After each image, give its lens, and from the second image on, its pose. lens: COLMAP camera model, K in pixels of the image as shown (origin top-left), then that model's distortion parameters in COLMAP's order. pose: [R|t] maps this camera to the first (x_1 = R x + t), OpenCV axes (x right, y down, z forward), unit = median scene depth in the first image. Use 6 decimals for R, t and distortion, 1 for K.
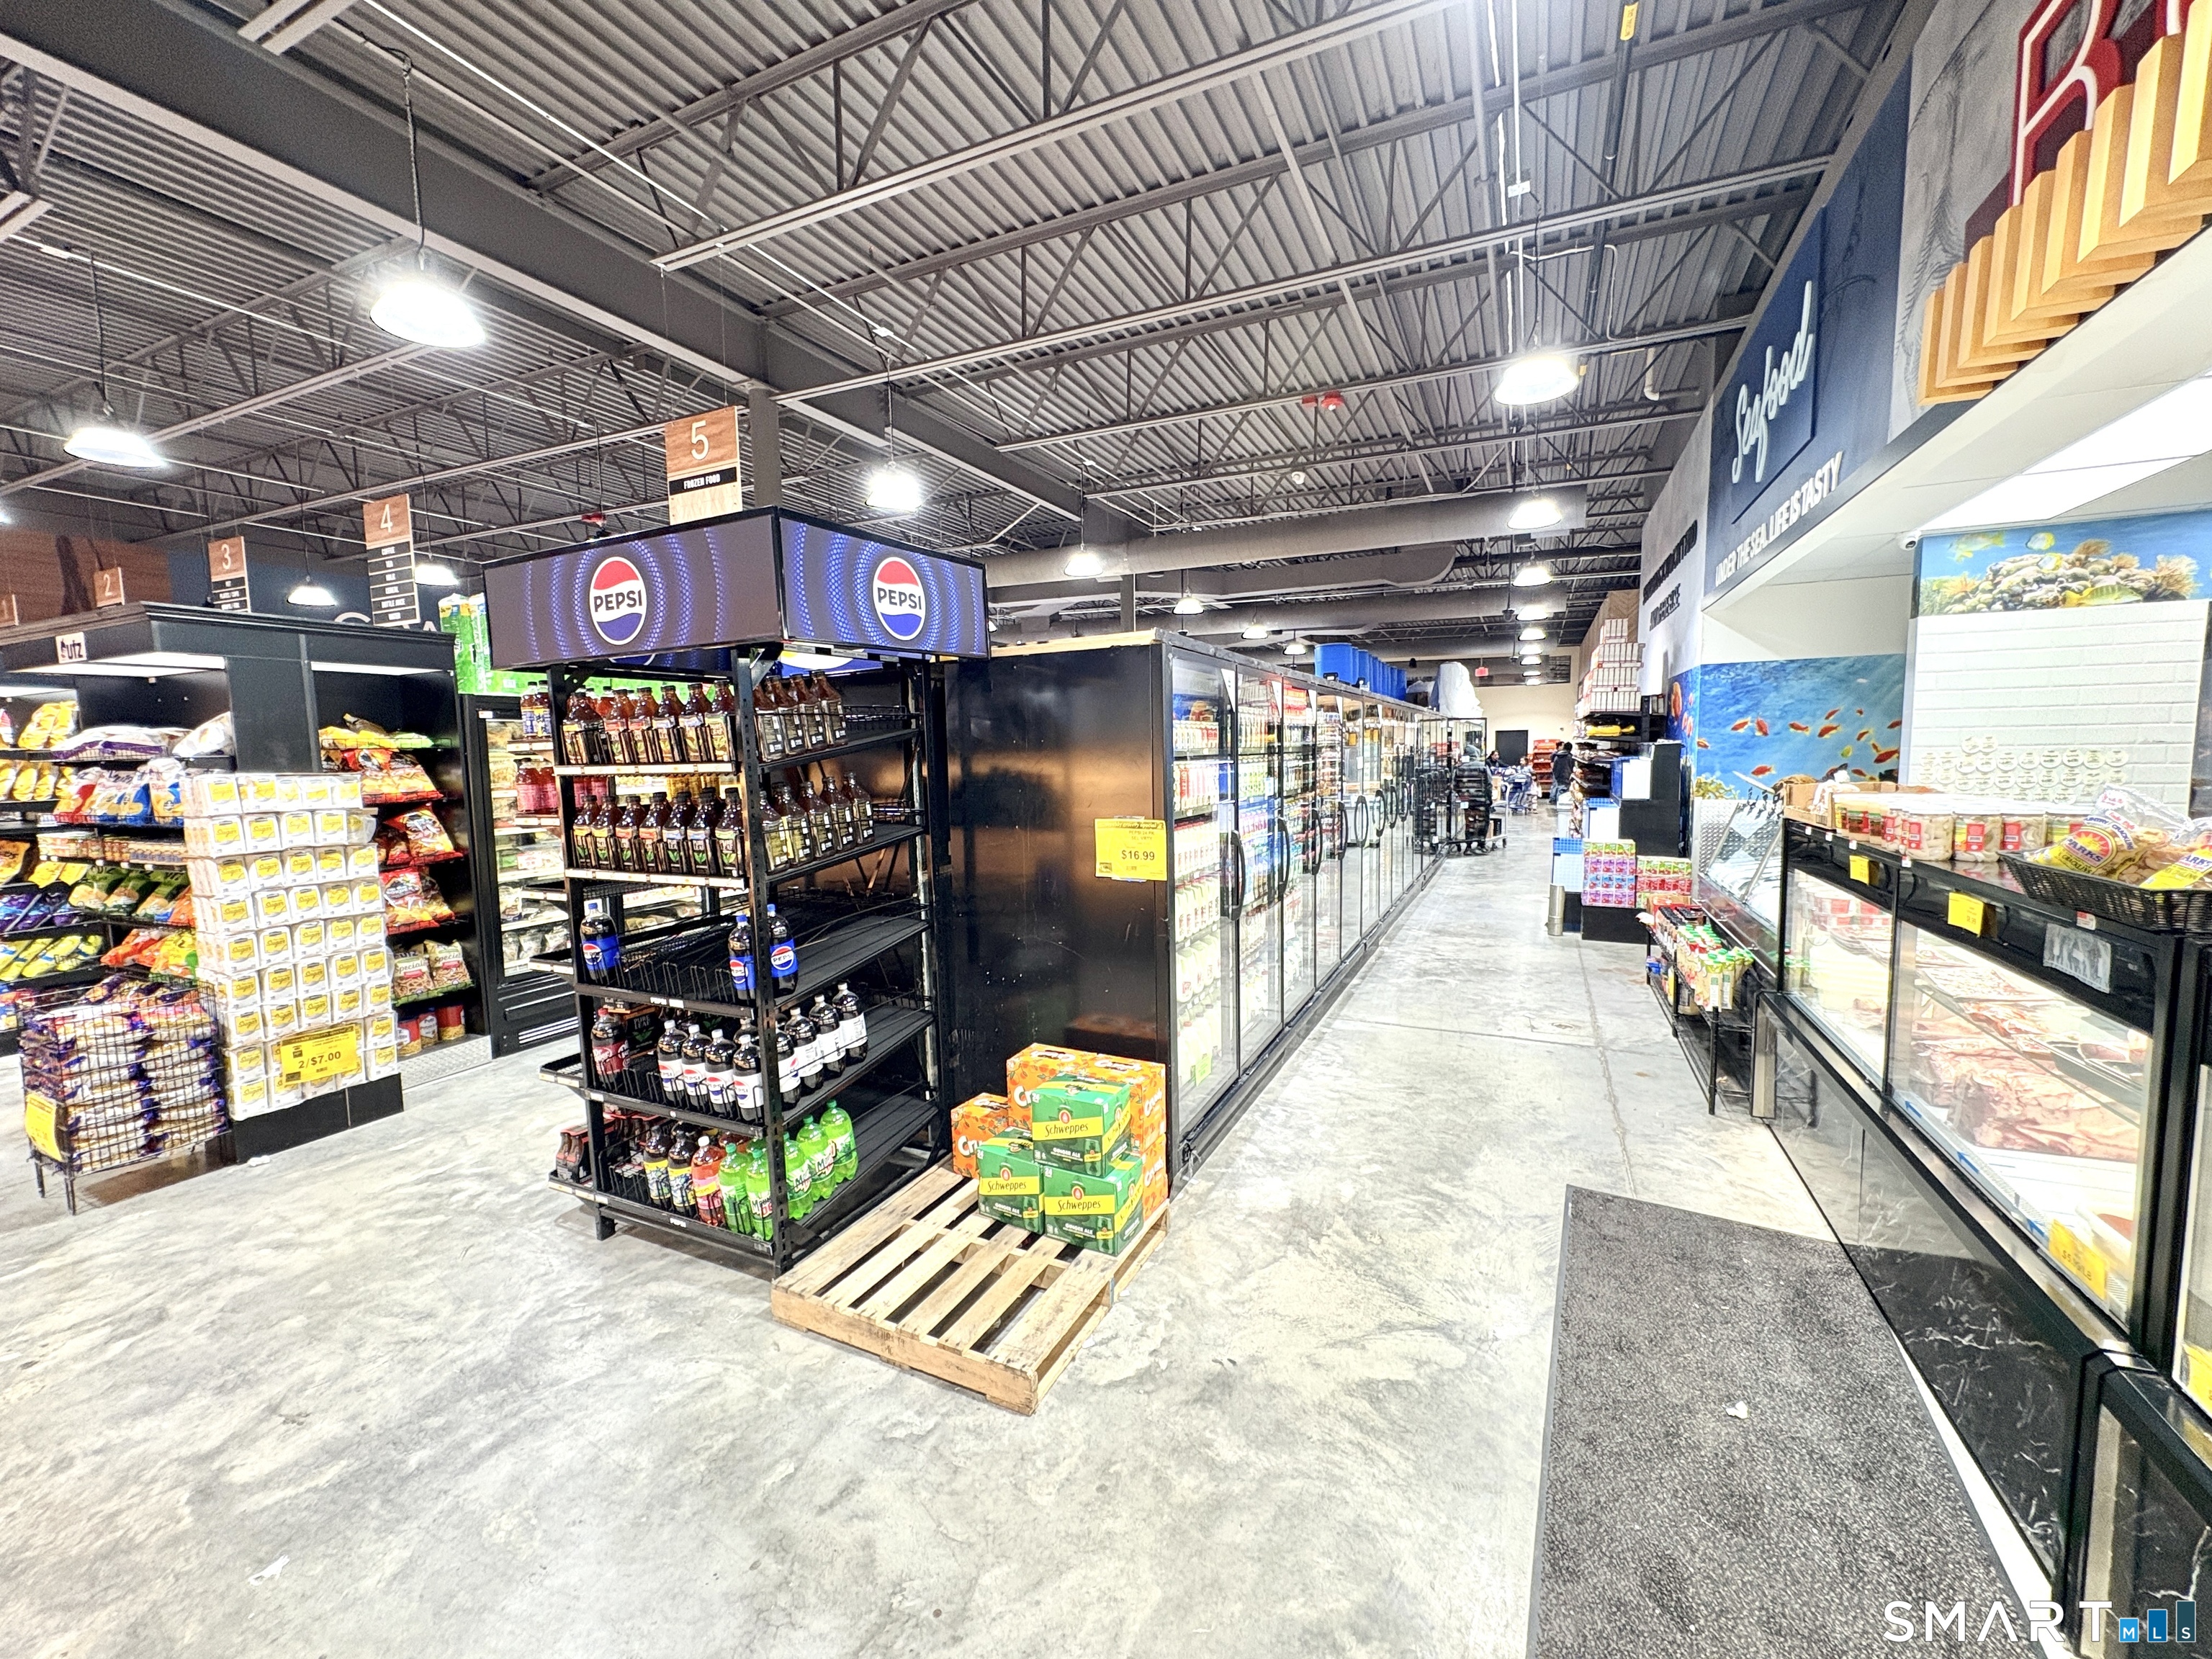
lens RADIAL K [[878.5, 0, 1104.3], [0, 878.5, 830.4], [0, 0, 1]] dist [0.001169, -0.000708]
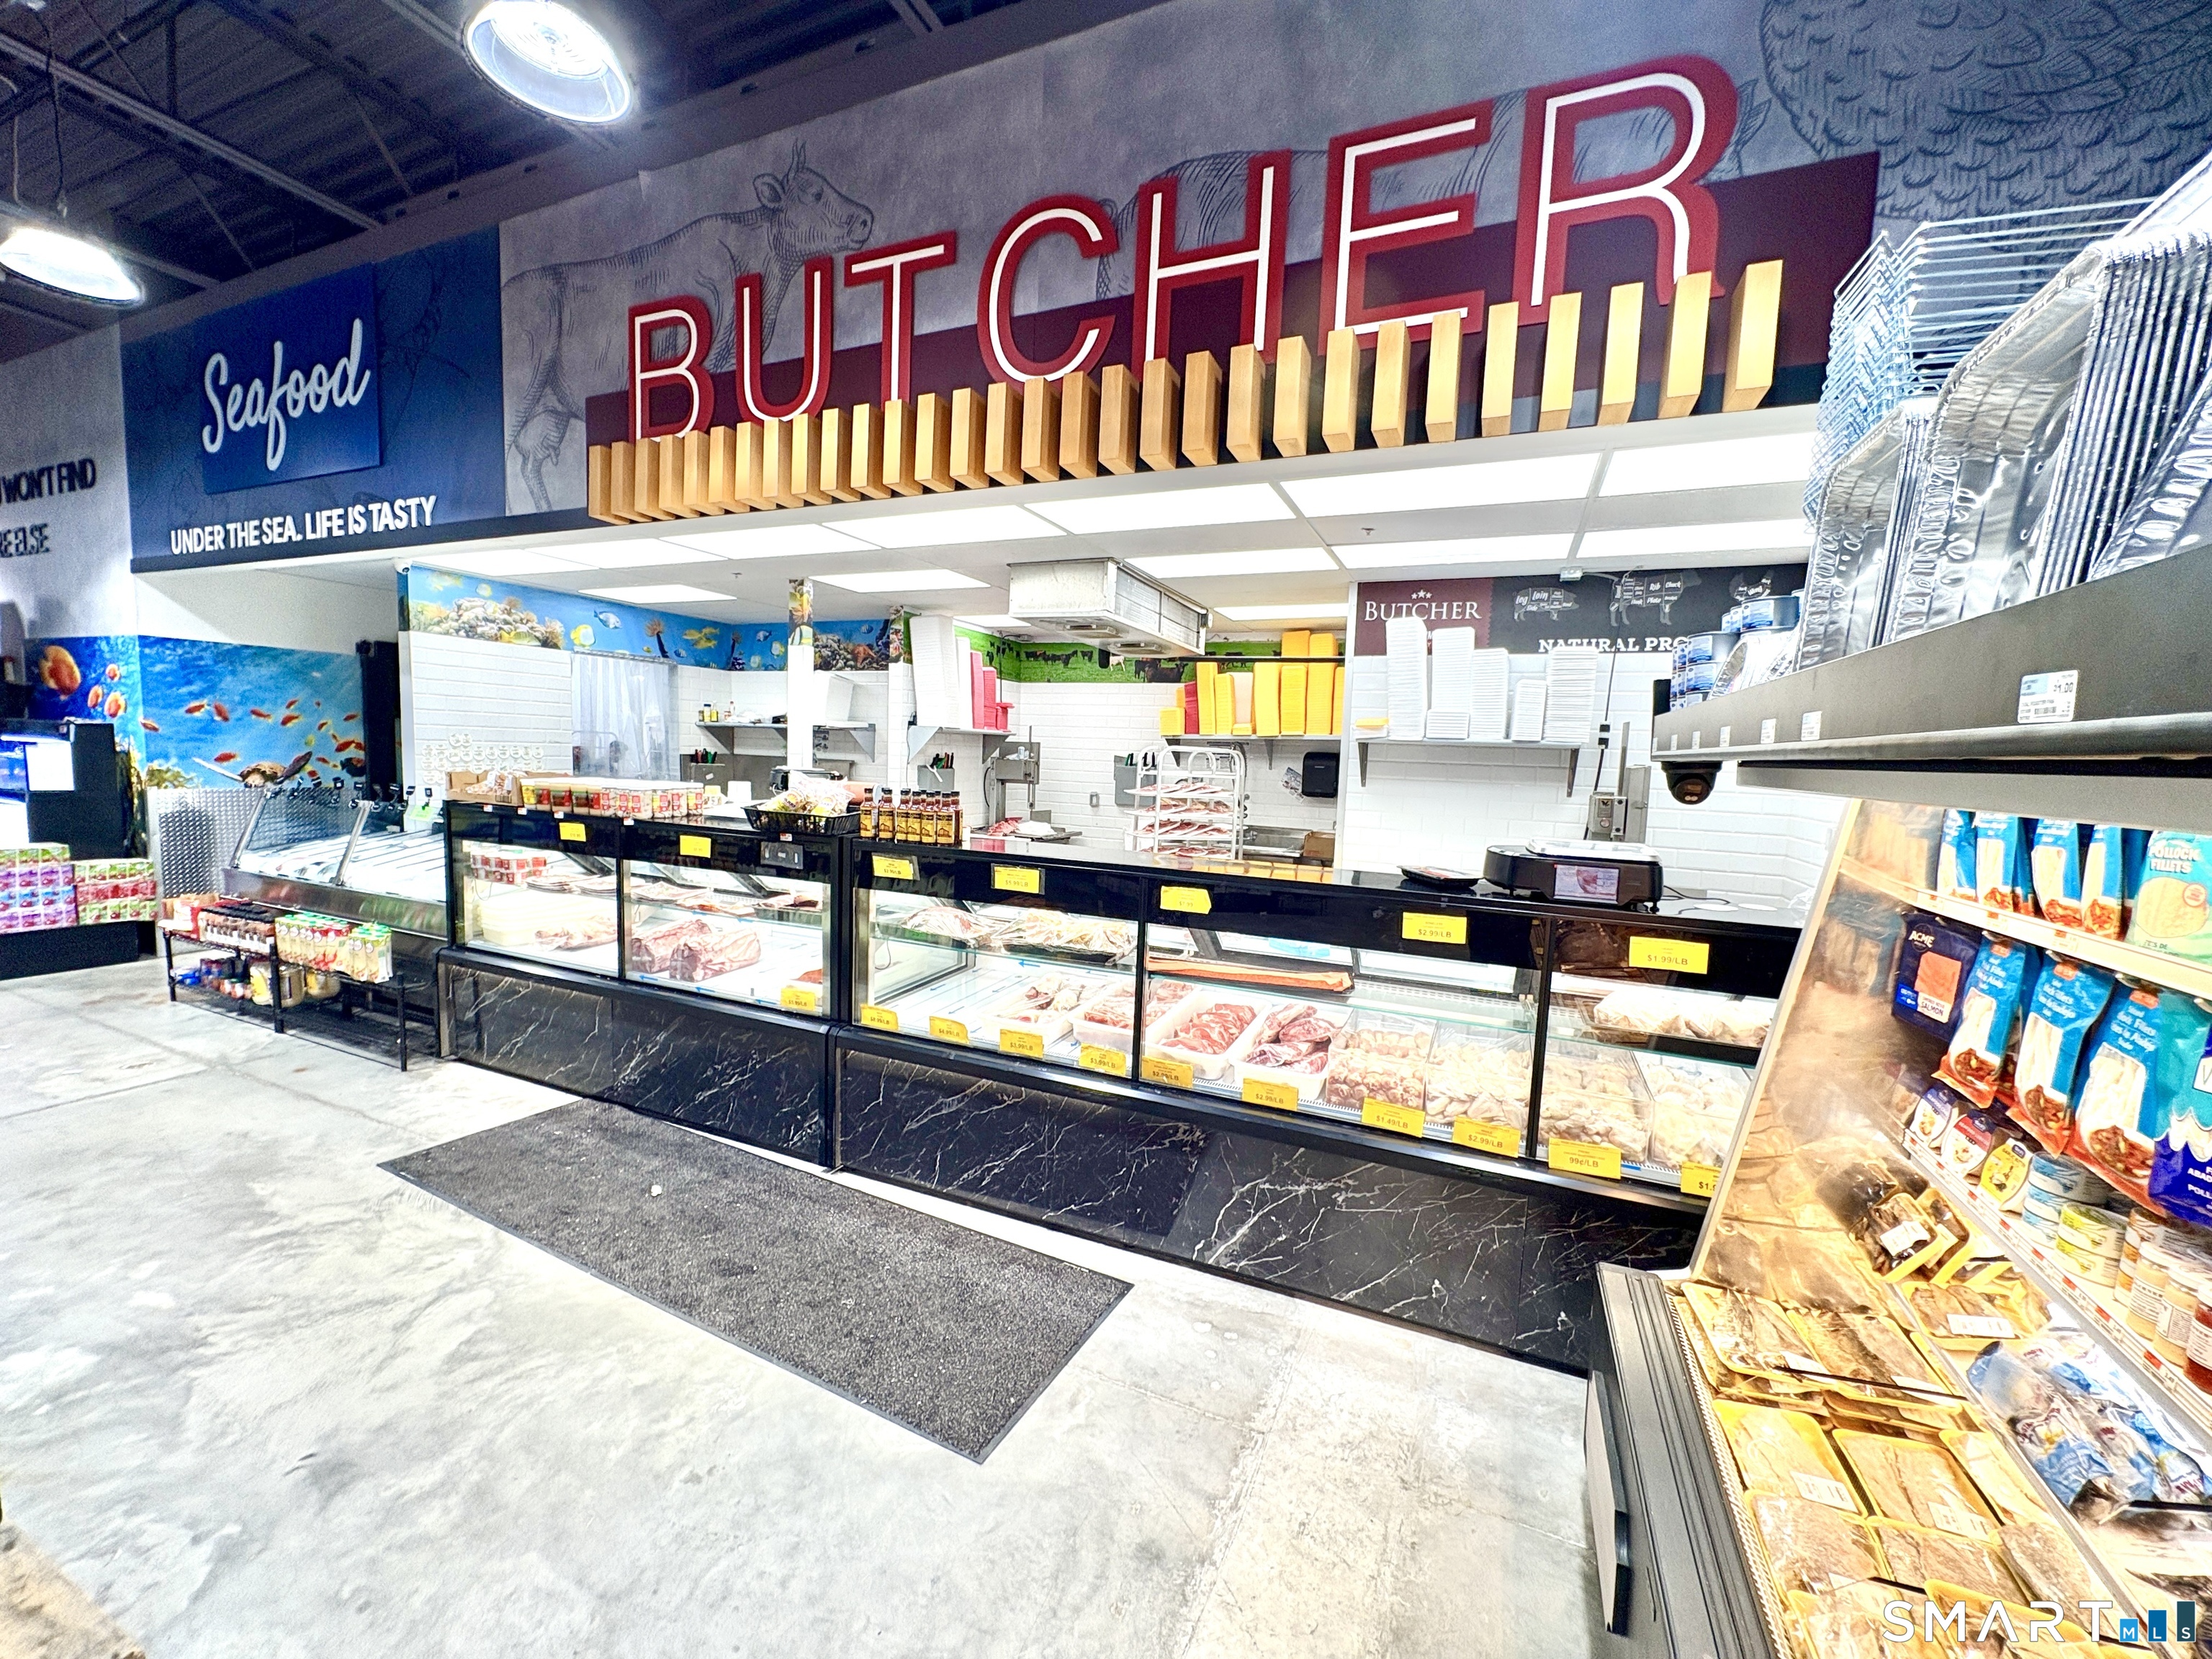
lens RADIAL K [[878.5, 0, 1104.3], [0, 878.5, 830.4], [0, 0, 1]] dist [0.001169, -0.000708]
pose [[-0.031115, -0.072229, 0.996903, -0.333116], [0.056777, 0.995647, 0.073911, -0.007704], [-0.997902, 0.058901, -0.026879, 0.108865]]
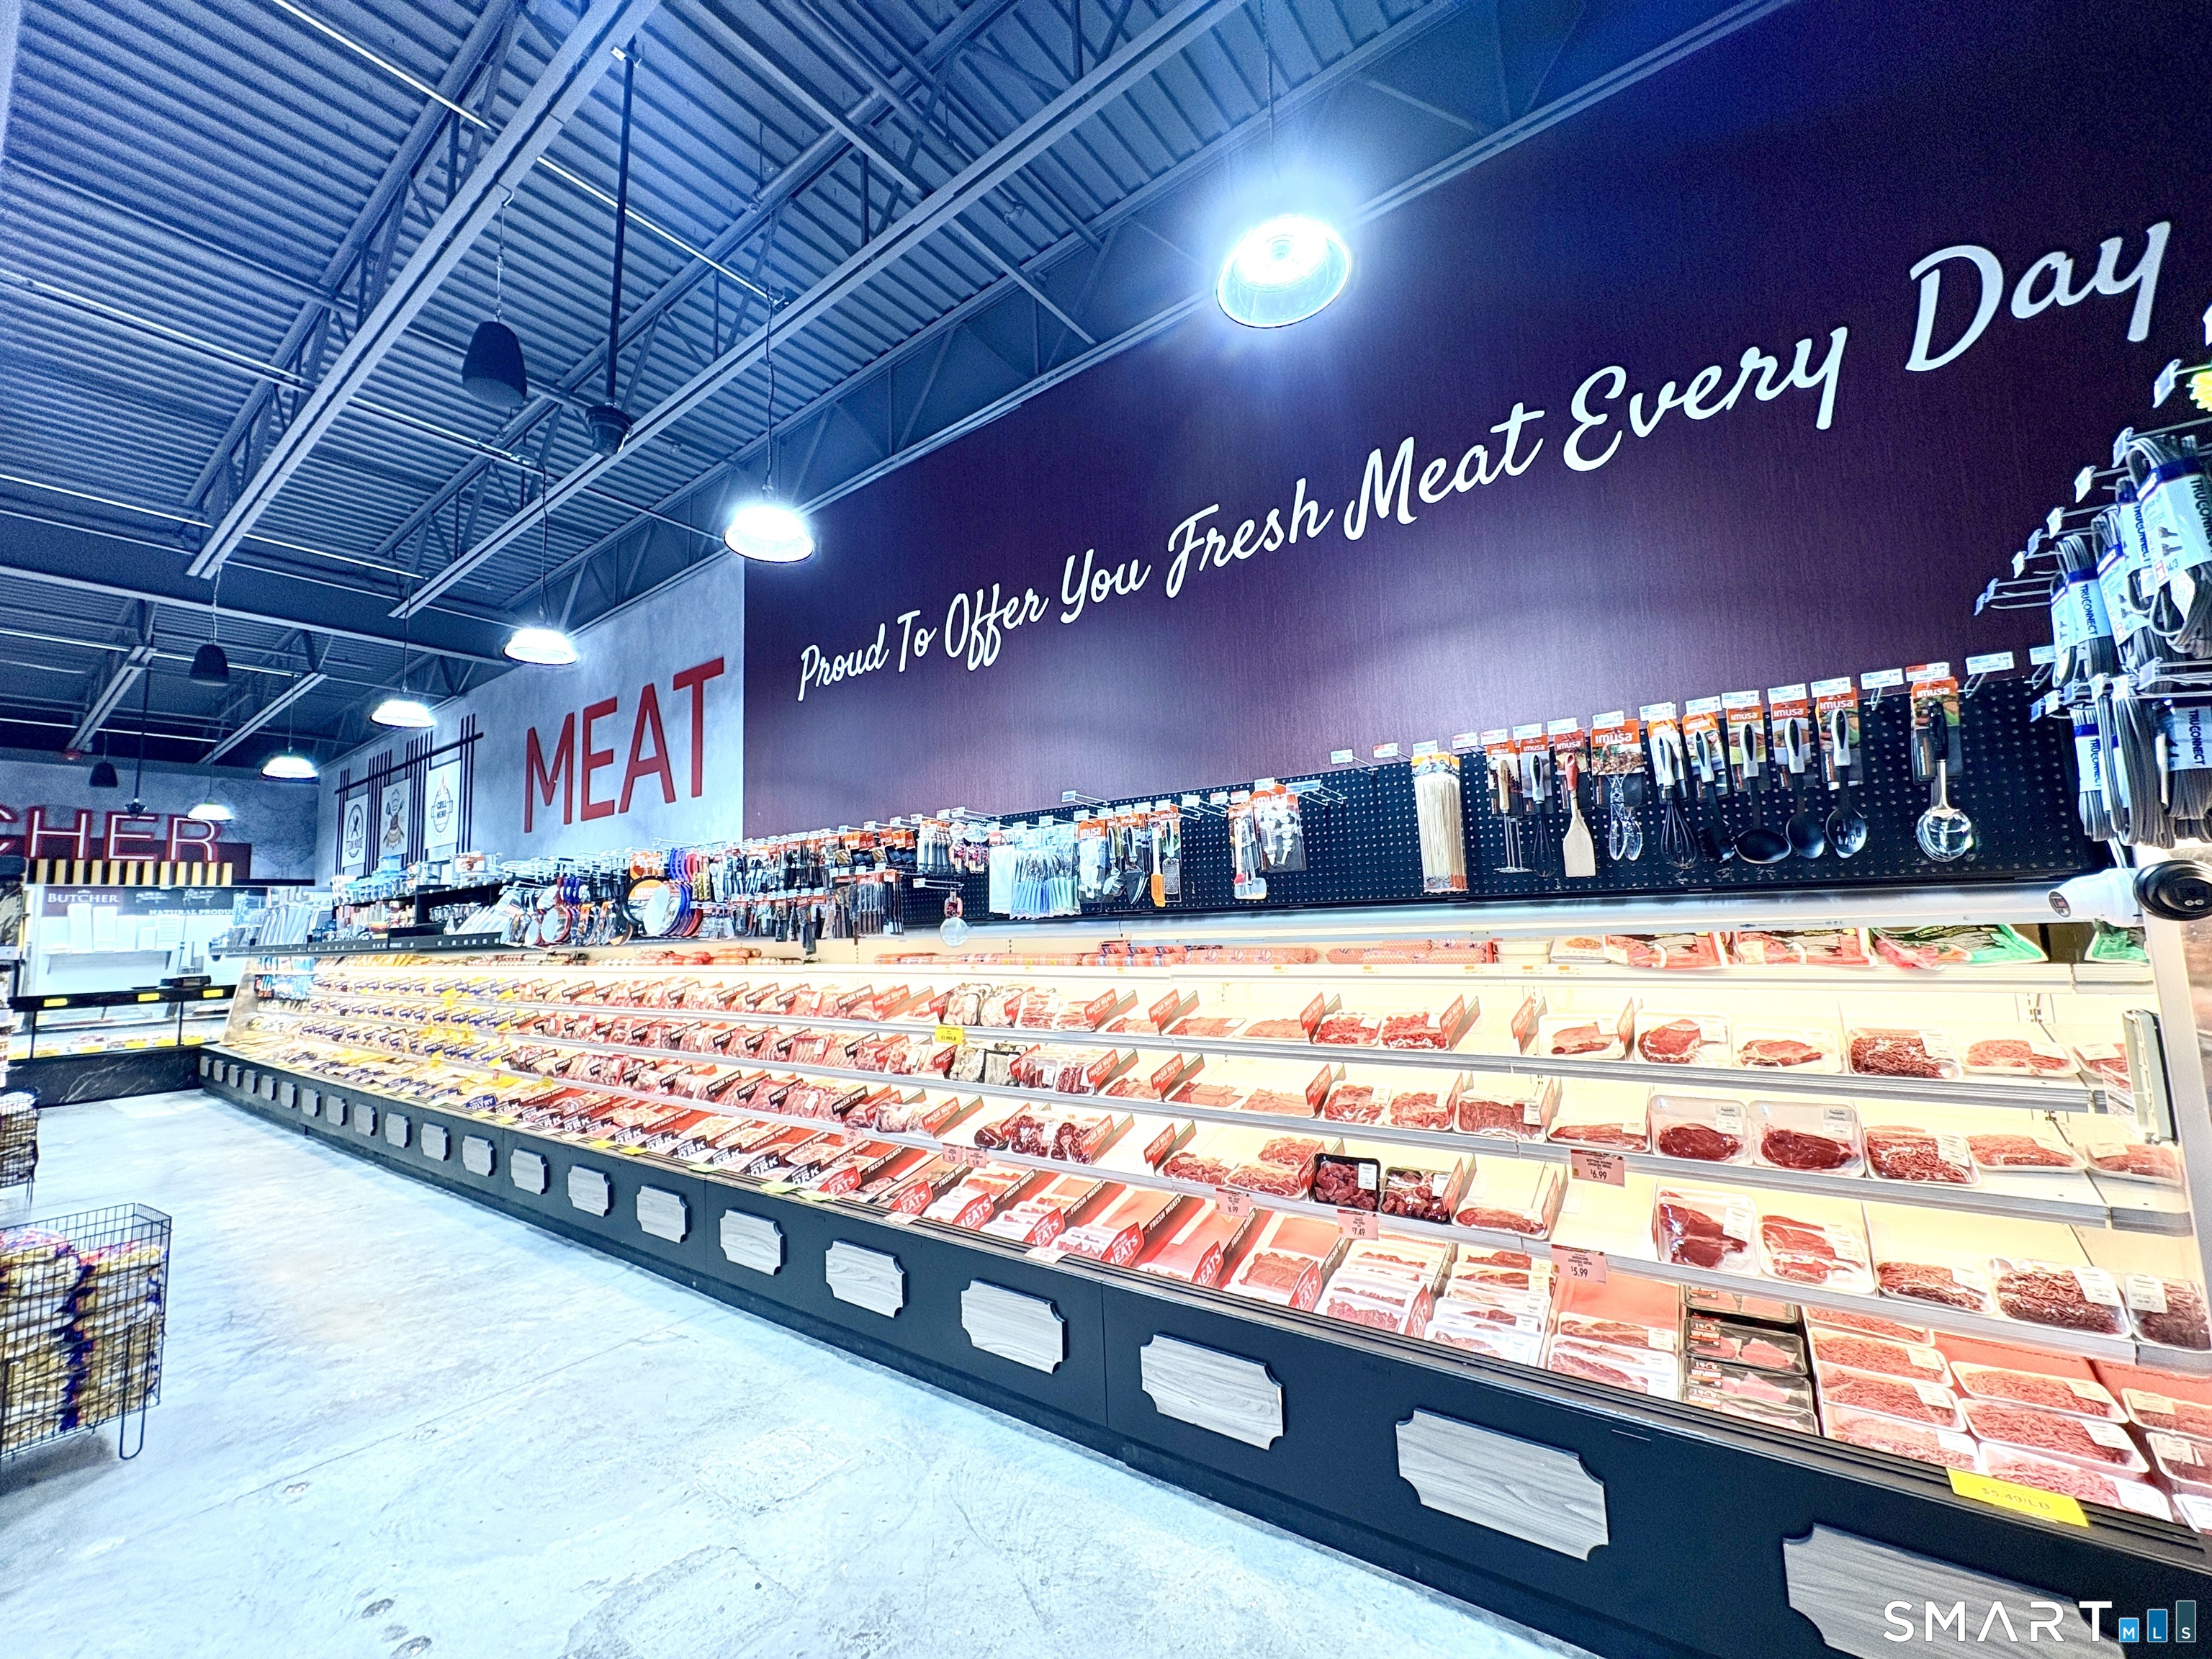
lens RADIAL K [[878.5, 0, 1104.3], [0, 878.5, 830.4], [0, 0, 1]] dist [0.001169, -0.000708]
pose [[-0.972832, 0.081688, 0.216624, -2.754738], [0.079207, 0.996655, -0.020124, -0.088600], [-0.217543, -0.002419, -0.976048, 1.583329]]
